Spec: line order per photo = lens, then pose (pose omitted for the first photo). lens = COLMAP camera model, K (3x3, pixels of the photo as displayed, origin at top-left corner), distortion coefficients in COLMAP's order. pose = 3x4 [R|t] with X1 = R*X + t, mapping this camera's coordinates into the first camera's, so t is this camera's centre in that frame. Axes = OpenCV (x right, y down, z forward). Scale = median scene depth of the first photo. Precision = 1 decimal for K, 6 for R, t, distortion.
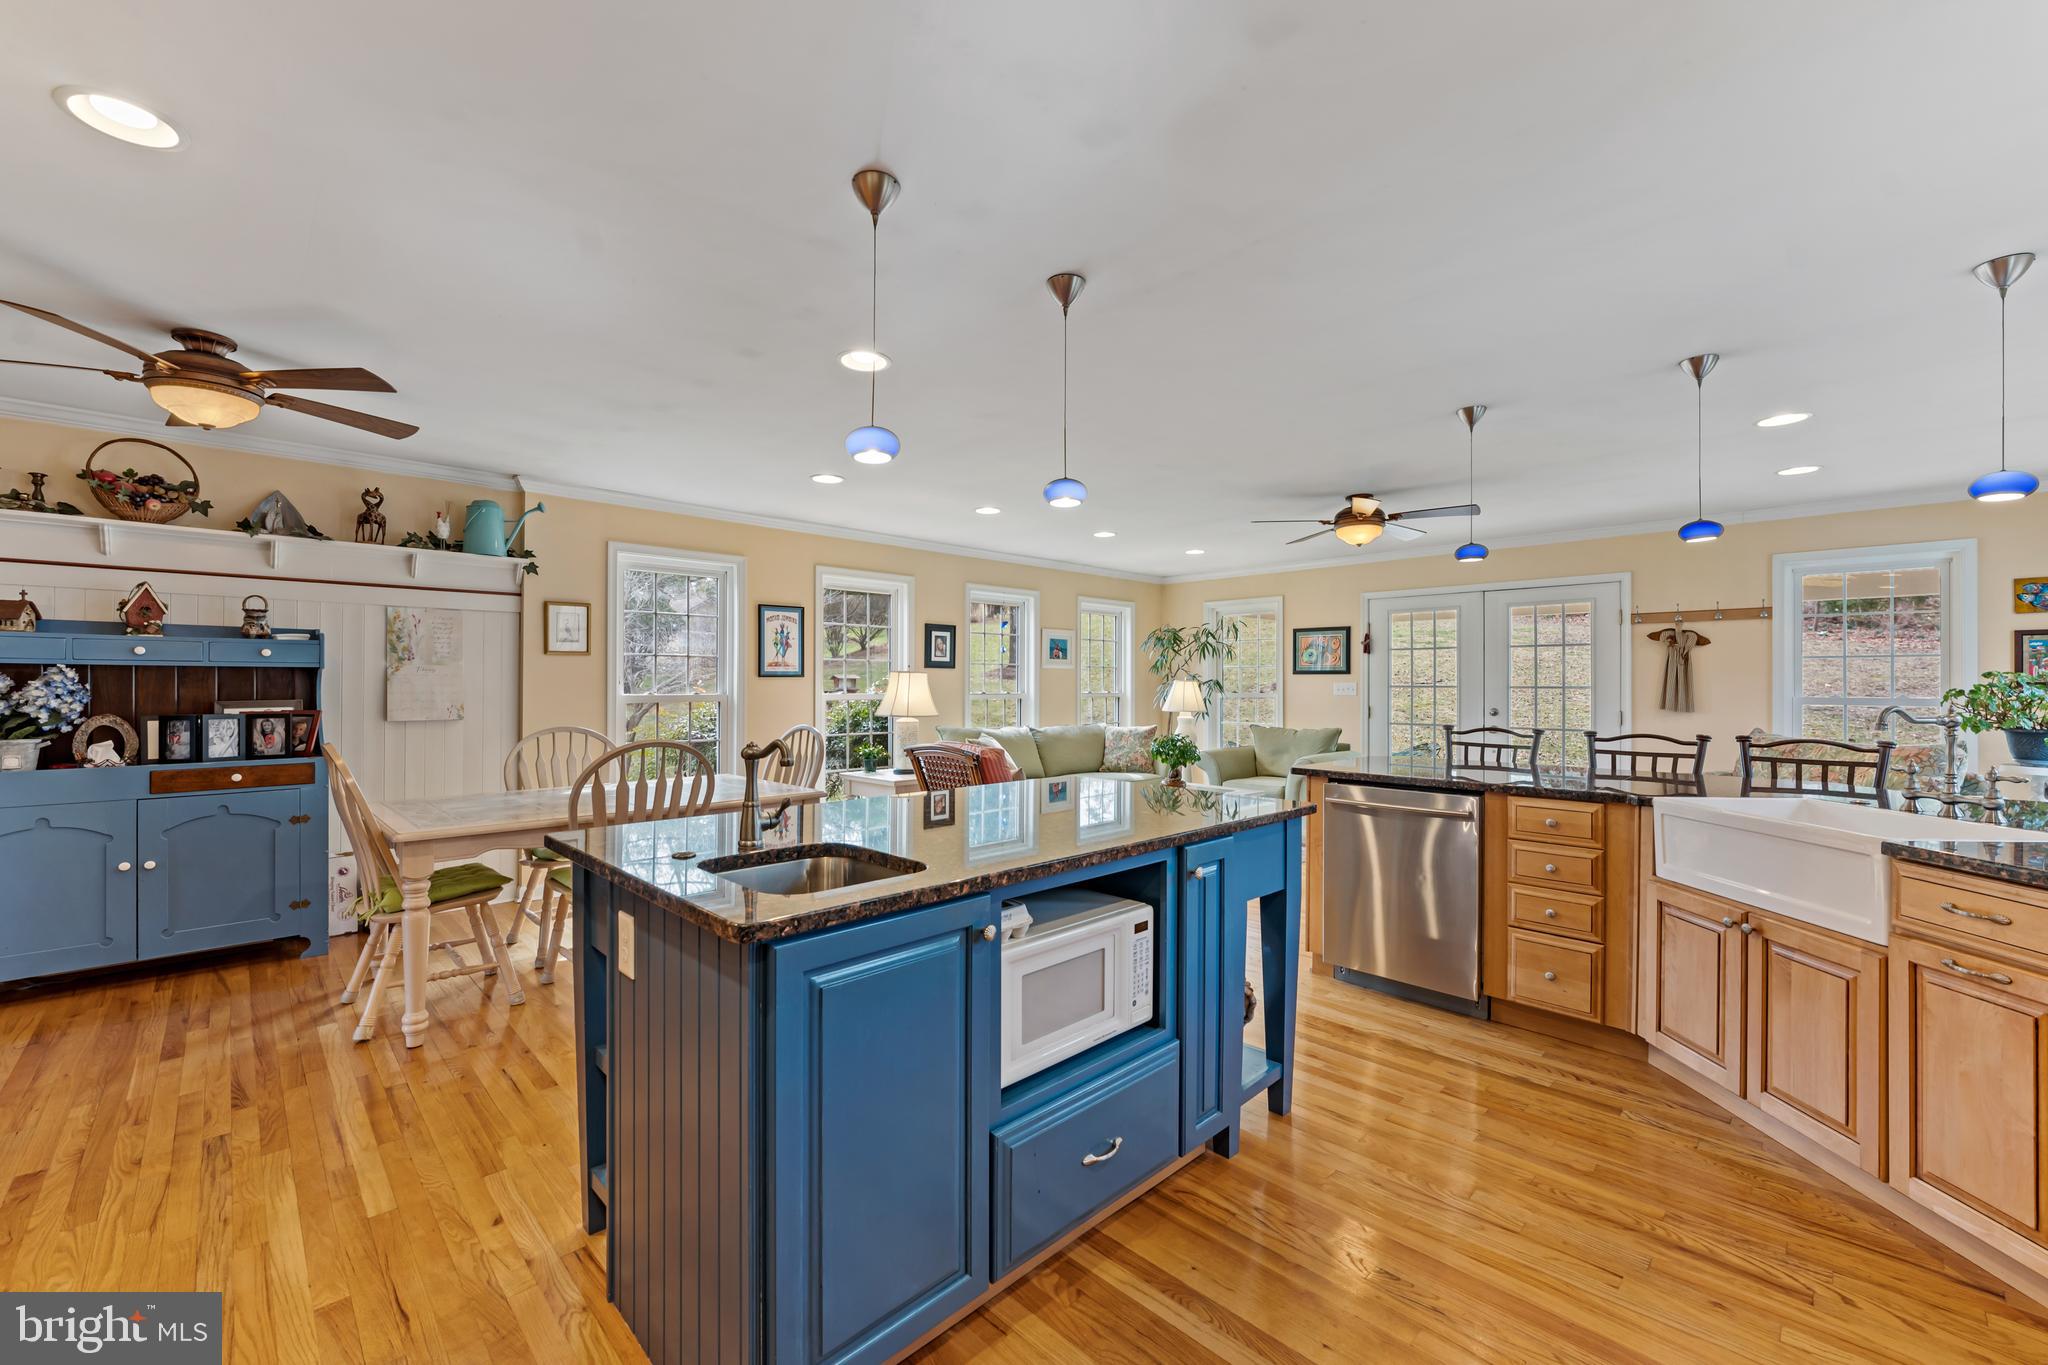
lens RADIAL K [[823.3, 0, 1018.9], [0, 823.3, 678.6], [0, 0, 1]] dist [-0.005146, -0.000059]
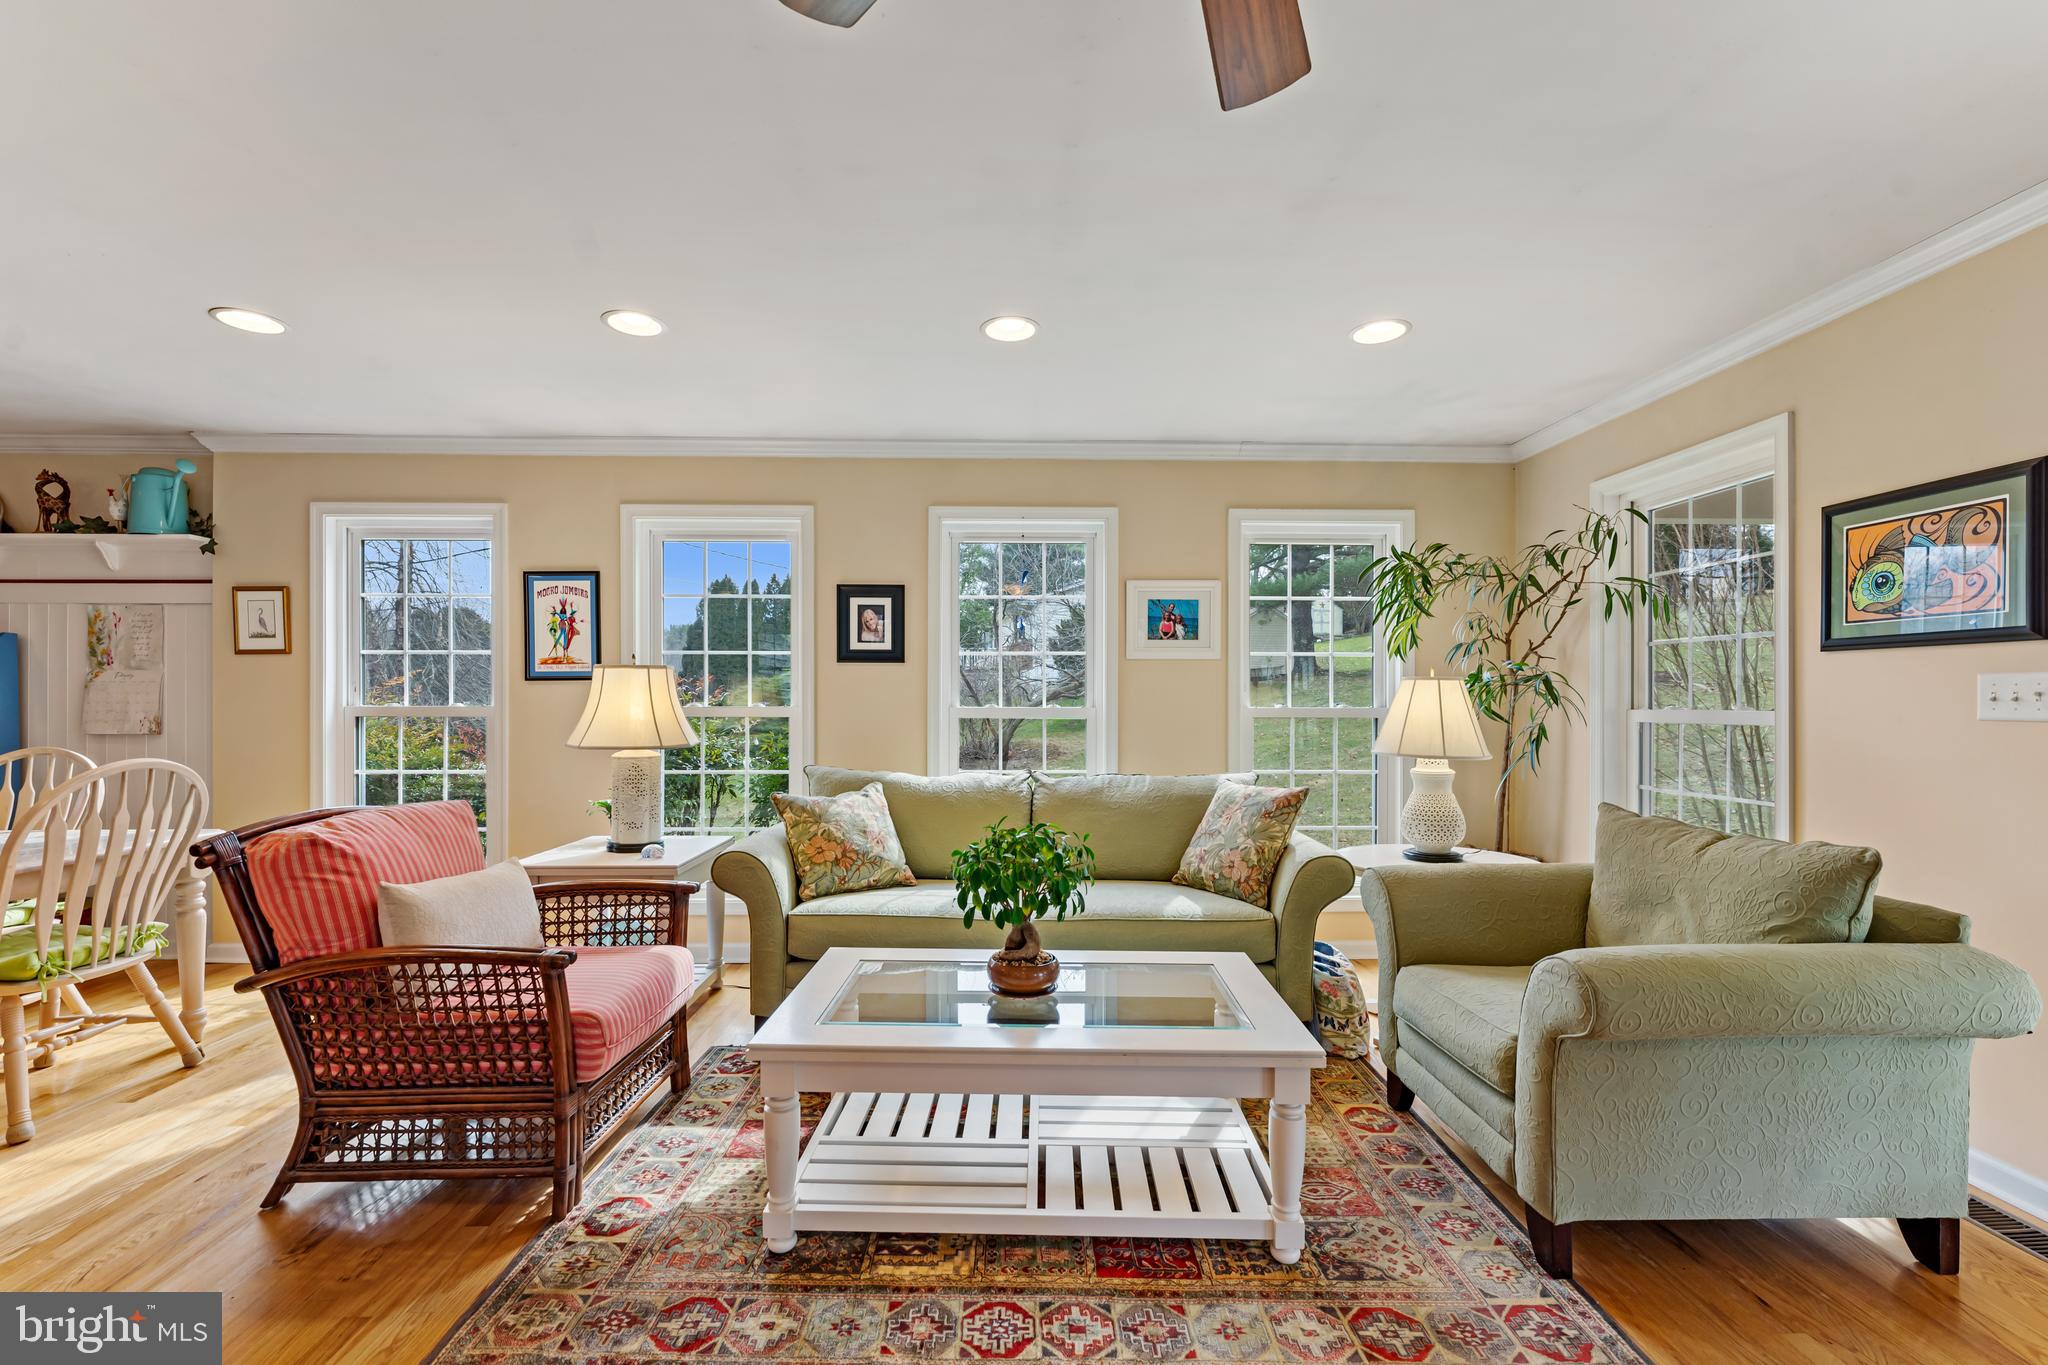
lens RADIAL K [[854.6, 0, 1020.5], [0, 854.6, 700.8], [0, 0, 1]] dist [-0.005184, 0.000235]
pose [[0.740071, -0.001938, -0.672526, 0.379419], [0.006686, 0.999968, 0.004476, 0.011896], [0.672495, -0.007809, 0.740060, 0.644224]]
